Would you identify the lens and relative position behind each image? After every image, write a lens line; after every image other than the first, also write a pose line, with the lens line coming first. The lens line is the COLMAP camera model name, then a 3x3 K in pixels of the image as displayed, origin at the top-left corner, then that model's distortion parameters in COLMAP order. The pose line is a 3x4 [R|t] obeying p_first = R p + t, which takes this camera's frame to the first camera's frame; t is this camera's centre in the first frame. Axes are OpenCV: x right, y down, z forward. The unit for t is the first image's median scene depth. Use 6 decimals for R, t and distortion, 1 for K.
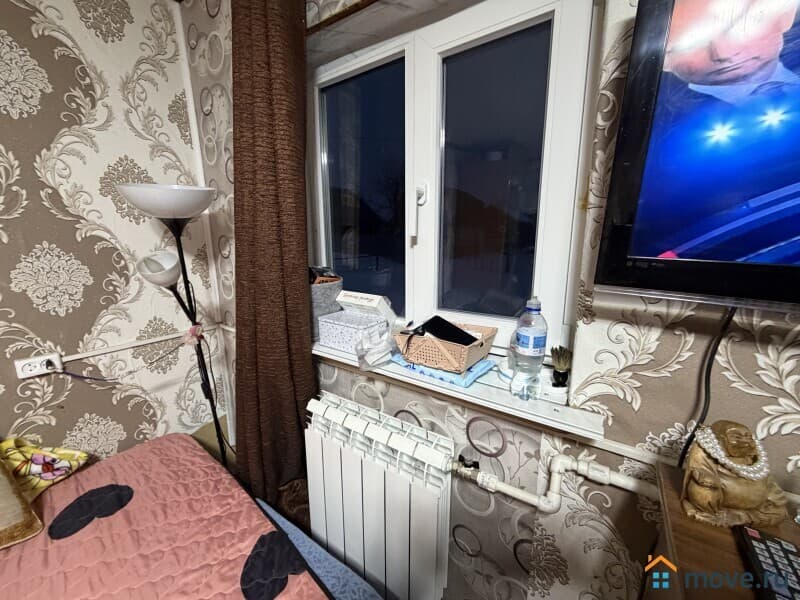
lens RADIAL K [[317.2, 0, 397.6], [0, 317.2, 300.0], [0, 0, 1]] dist [-0.000646, -0.000209]
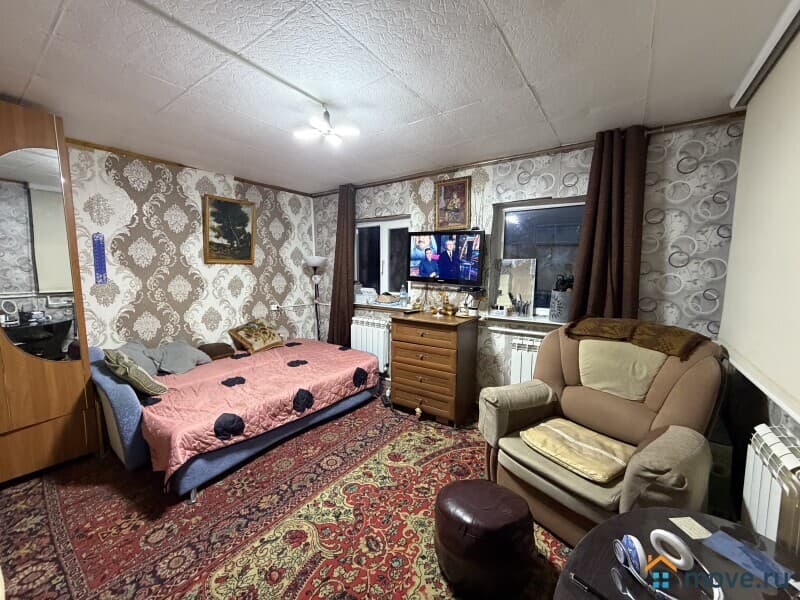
lens RADIAL K [[317.2, 0, 397.6], [0, 317.2, 300.0], [0, 0, 1]] dist [-0.000646, -0.000209]
pose [[0.999696, 0.010745, -0.022205, 0.307142], [-0.012804, 0.995417, -0.094767, 0.462150], [0.021085, 0.095022, 0.995252, -2.588973]]
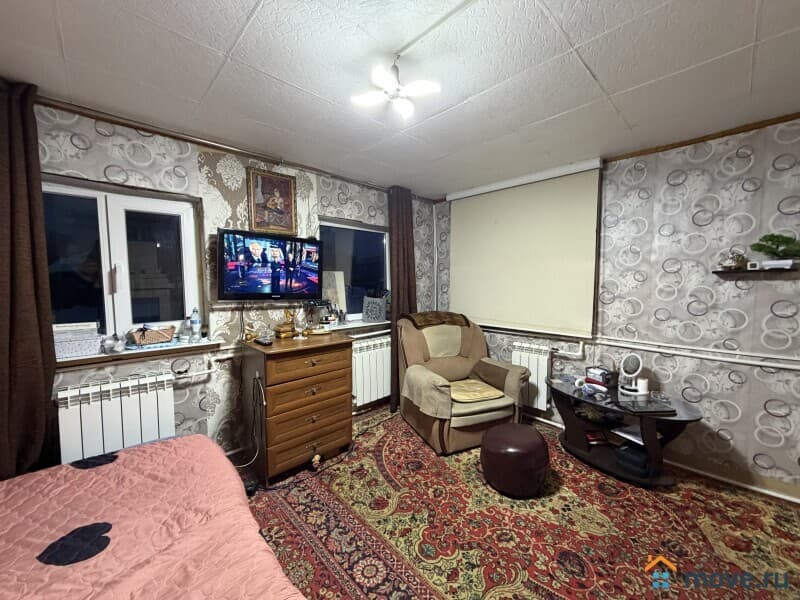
lens RADIAL K [[317.2, 0, 397.6], [0, 317.2, 300.0], [0, 0, 1]] dist [-0.000646, -0.000209]
pose [[0.217559, -0.062601, 0.974038, -1.431595], [0.186382, 0.982242, 0.021499, 0.145052], [-0.958087, 0.176865, 0.225363, -1.063613]]
